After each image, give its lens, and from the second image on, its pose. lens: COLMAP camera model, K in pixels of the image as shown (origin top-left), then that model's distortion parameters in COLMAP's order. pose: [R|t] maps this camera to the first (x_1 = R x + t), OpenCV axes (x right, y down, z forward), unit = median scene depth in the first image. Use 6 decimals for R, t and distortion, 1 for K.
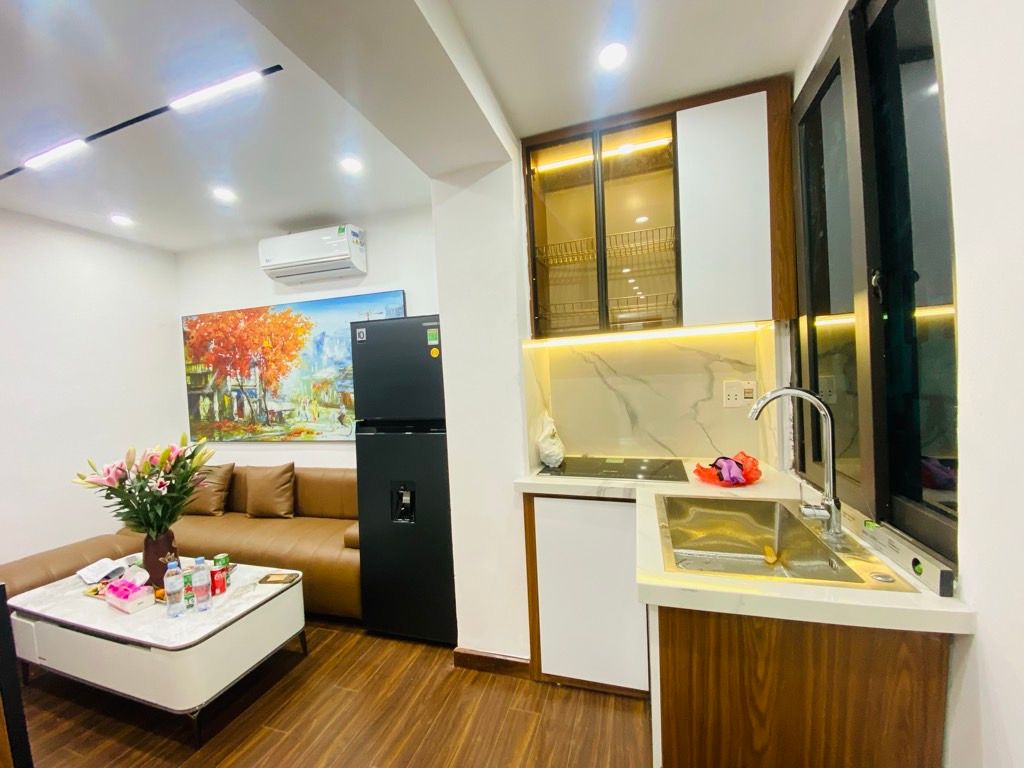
lens RADIAL K [[405.6, 0, 508.9], [0, 405.6, 394.9], [0, 0, 1]] dist [0.017959, -0.026093]
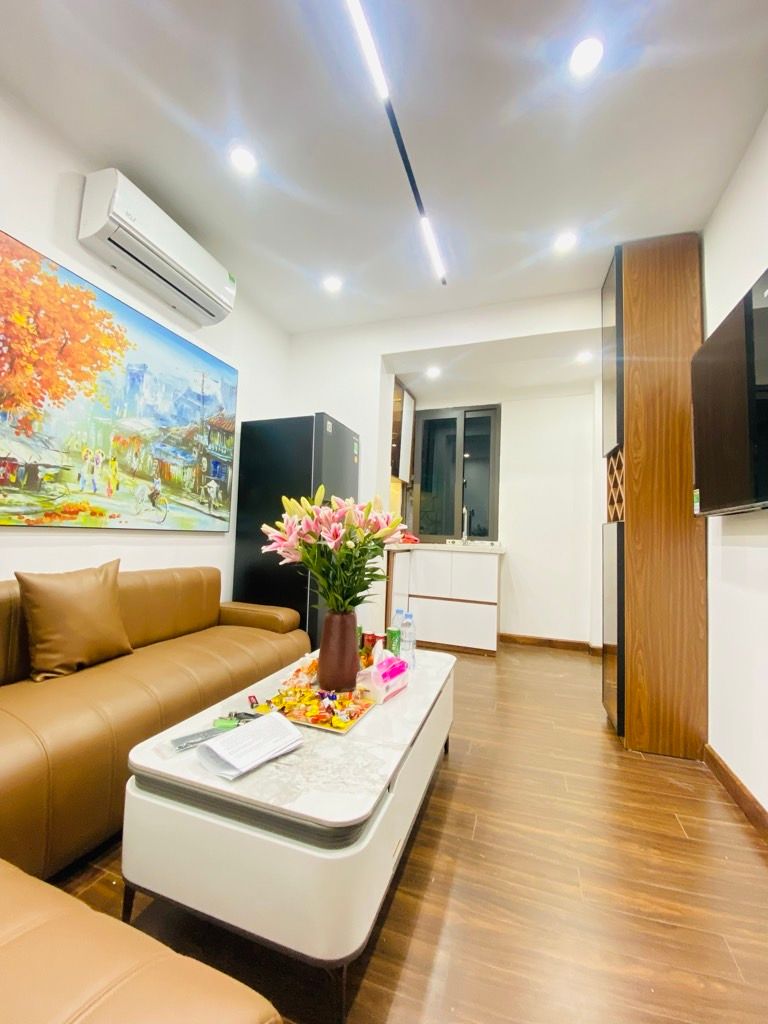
lens RADIAL K [[413.6, 0, 378.8], [0, 413.6, 511.8], [0, 0, 1]] dist [0.001134, -0.013259]
pose [[0.047537, 0.107239, 0.993096, -1.063985], [0.000794, 0.994216, -0.107398, 0.155103], [-0.998869, 0.005894, 0.047177, 0.578056]]
